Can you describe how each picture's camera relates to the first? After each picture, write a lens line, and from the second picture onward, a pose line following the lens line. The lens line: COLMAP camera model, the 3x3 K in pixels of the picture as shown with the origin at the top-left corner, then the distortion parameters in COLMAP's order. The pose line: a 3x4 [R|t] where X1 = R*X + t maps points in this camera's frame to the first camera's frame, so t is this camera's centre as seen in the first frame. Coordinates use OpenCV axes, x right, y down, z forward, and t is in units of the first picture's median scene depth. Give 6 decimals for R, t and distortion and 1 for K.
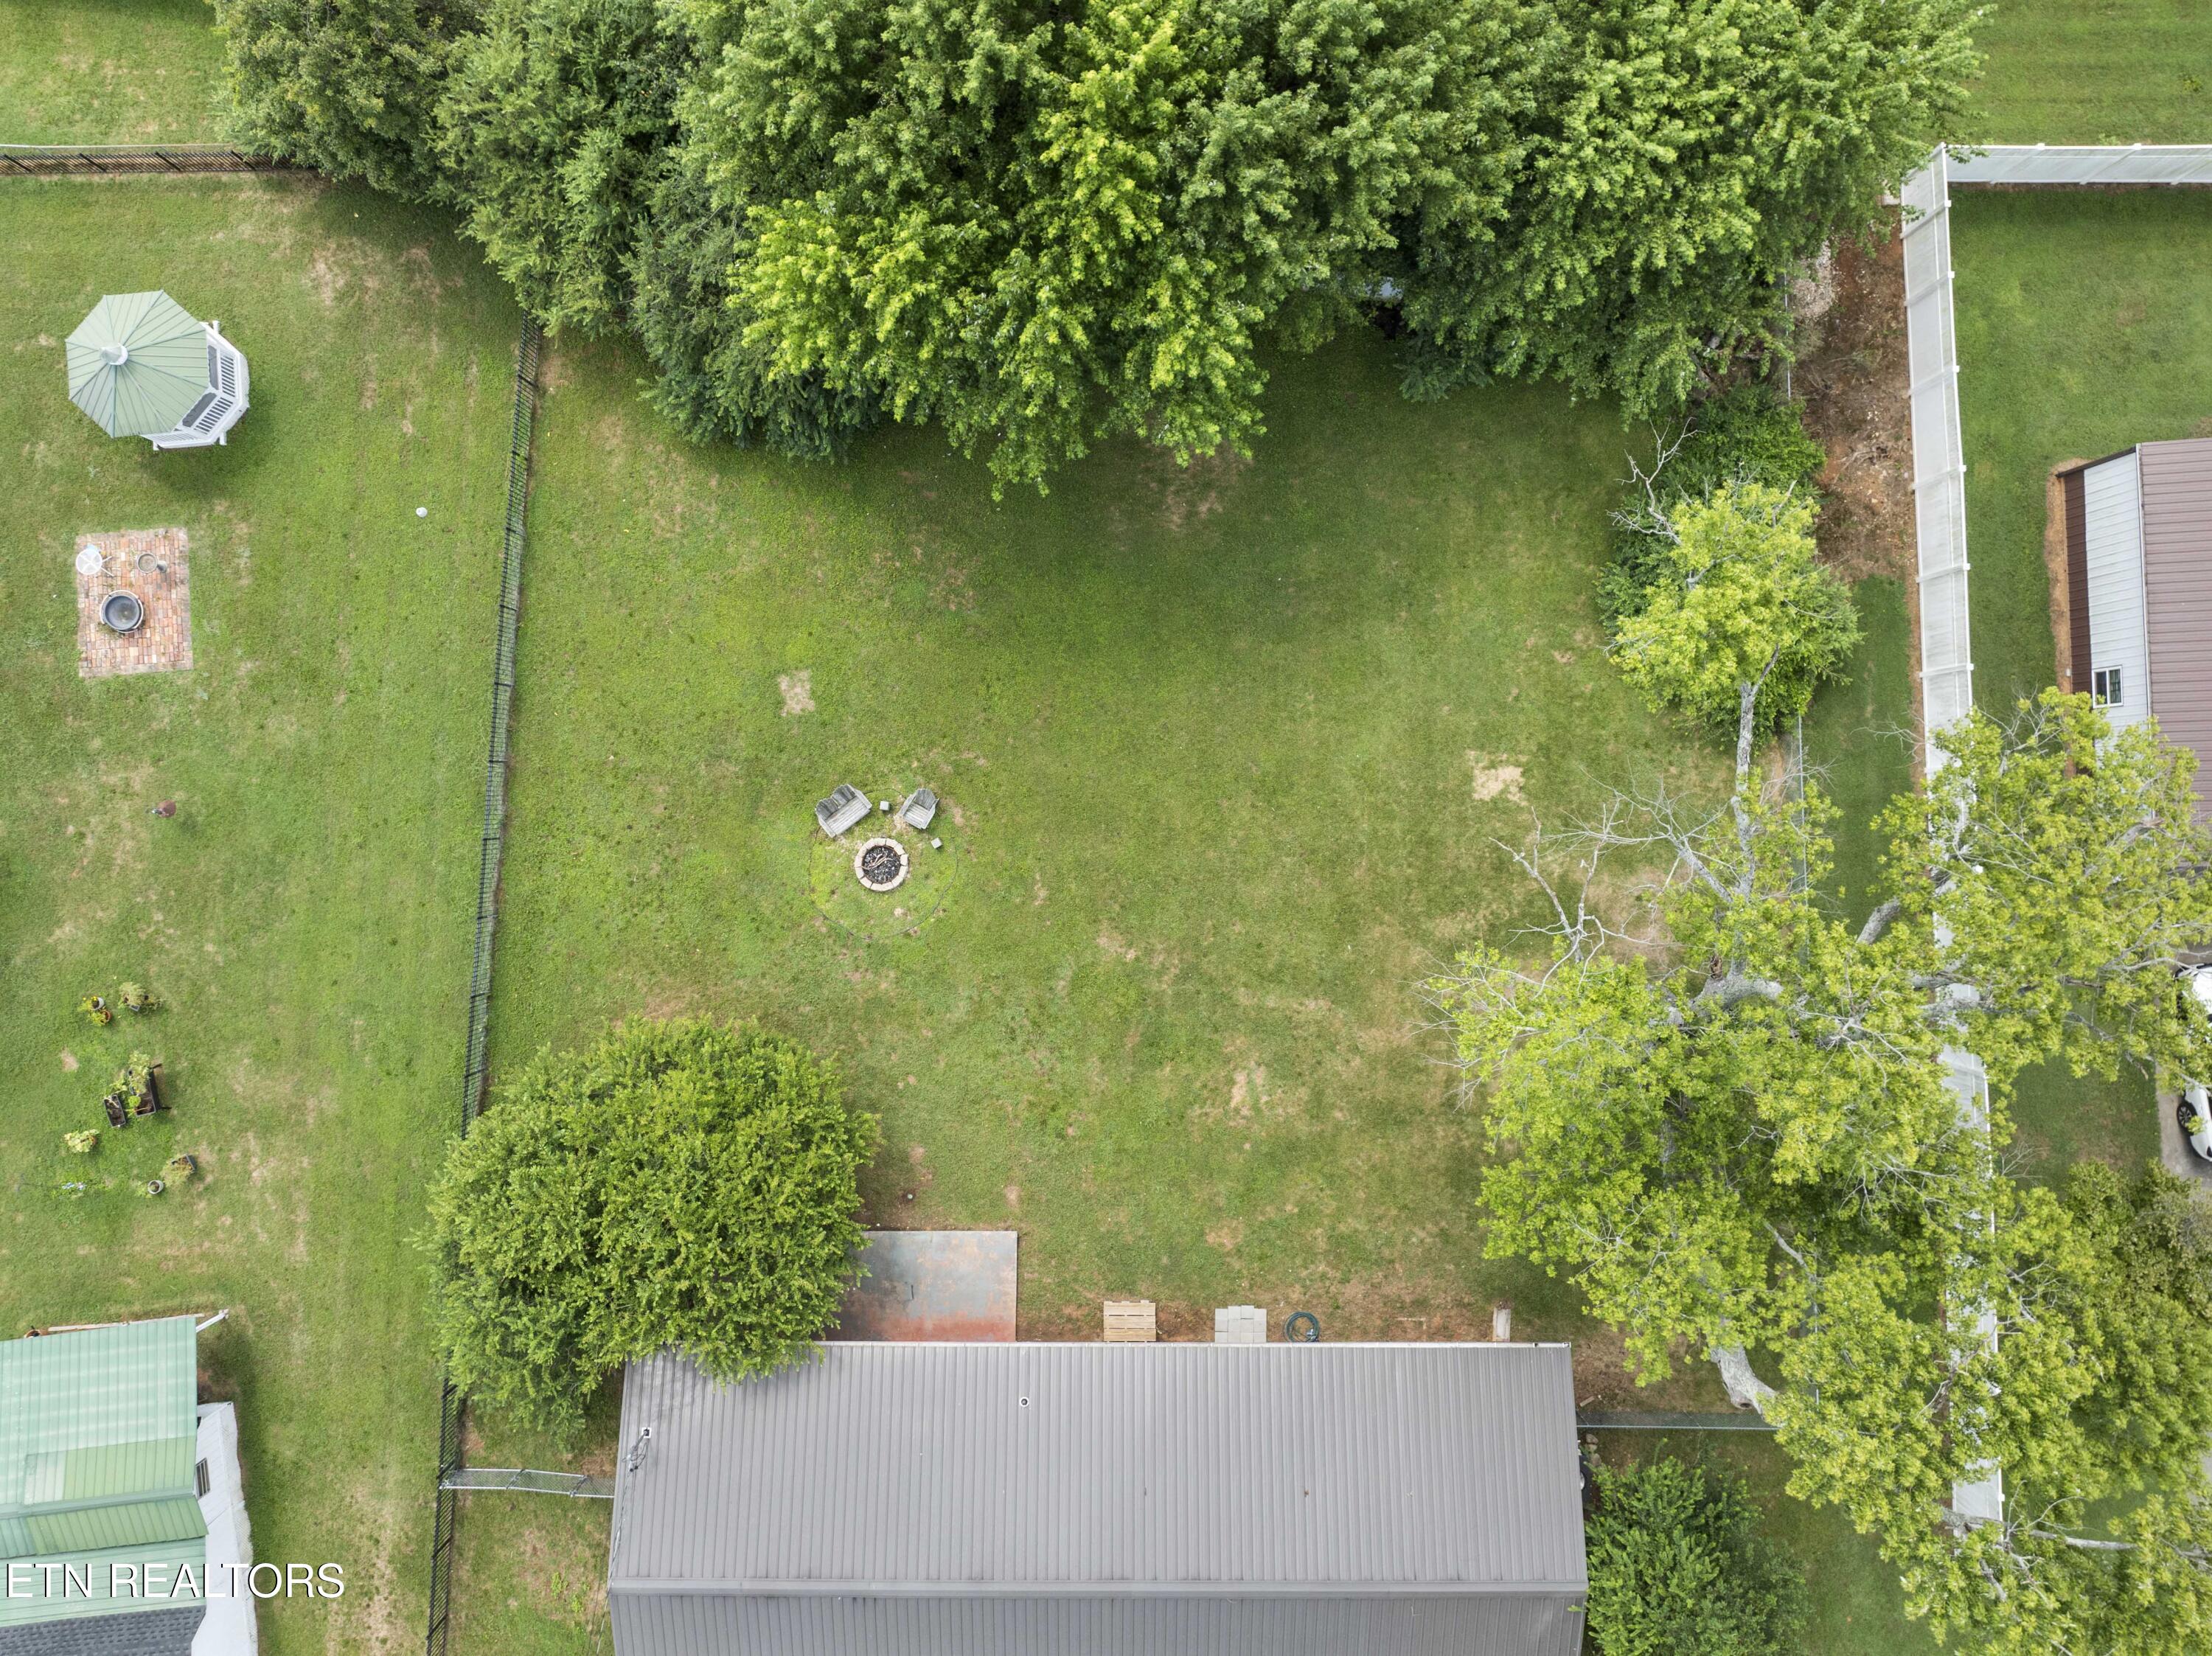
lens RADIAL K [[1620.8, 0, 1106.0], [0, 1620.8, 828.0], [0, 0, 1]] dist [-0.033187, -0.004861]
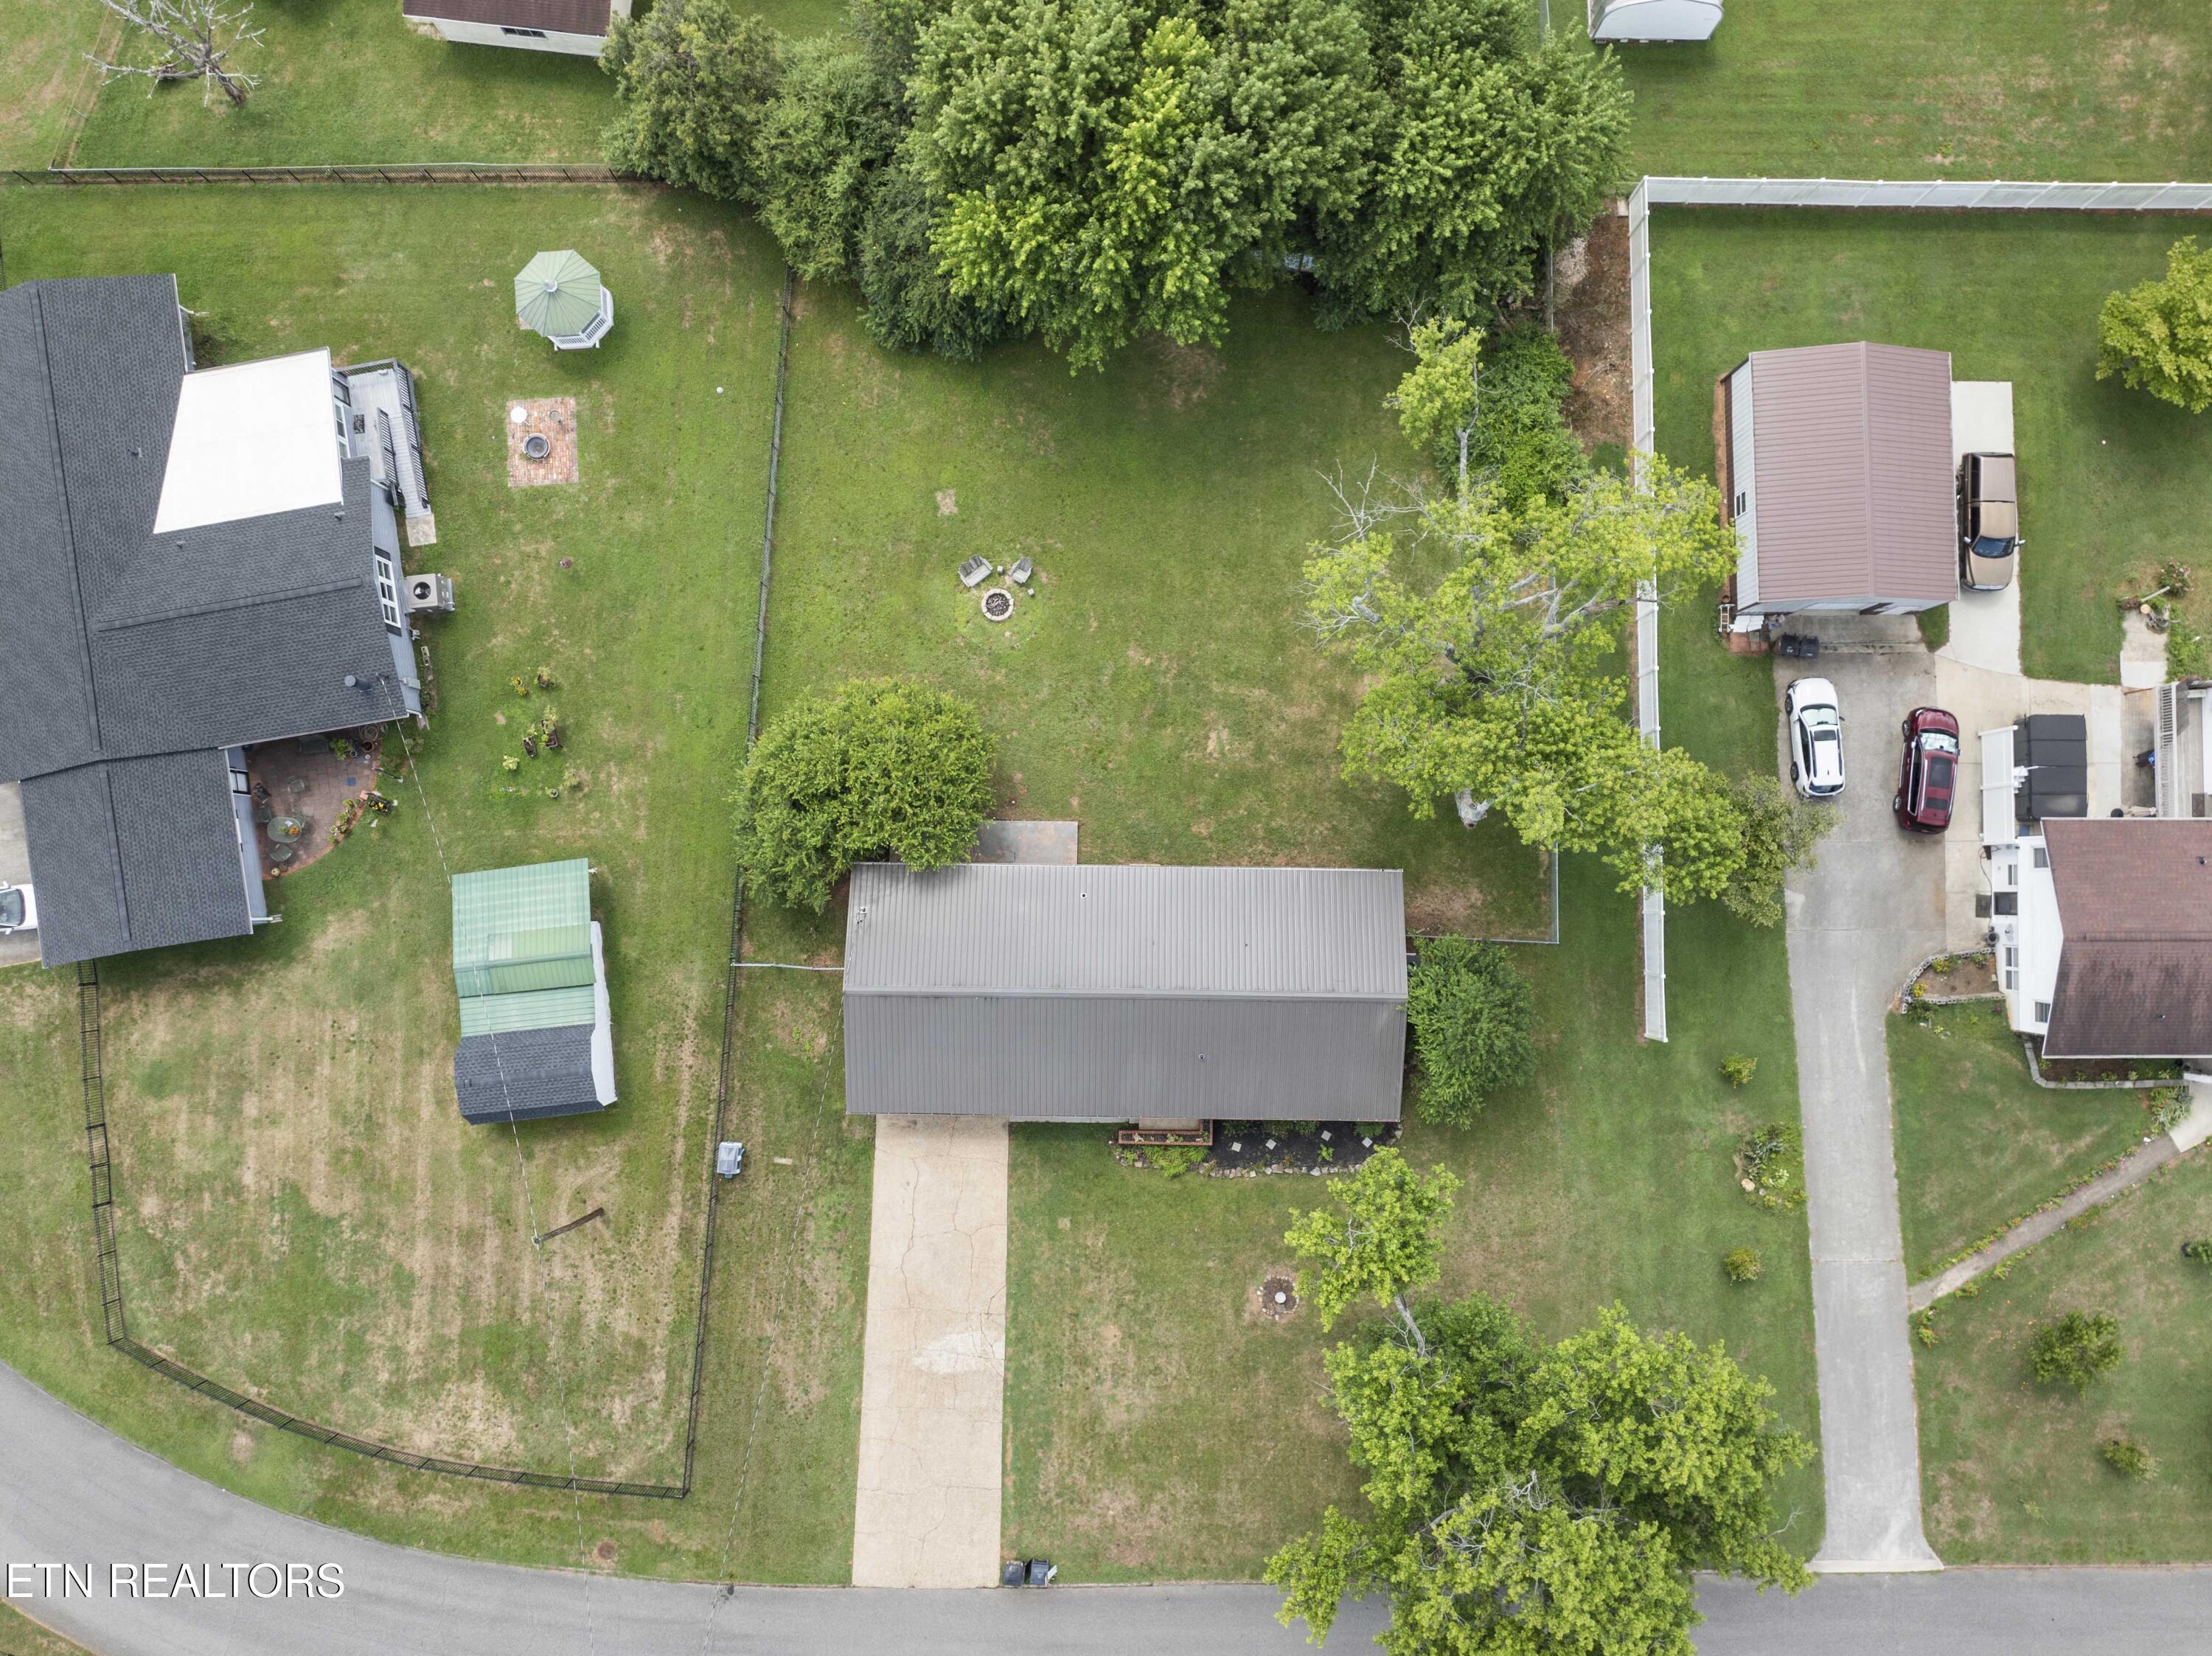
lens RADIAL K [[1480.4, 0, 1120.5], [0, 1480.4, 836.9], [0, 0, 1]] dist [-0.009739, -0.052679]
pose [[0.999937, 0.011191, 0.000801, -0.012189], [-0.011188, 0.999932, -0.003356, 0.273492], [-0.000838, 0.003347, 0.999994, -0.532024]]
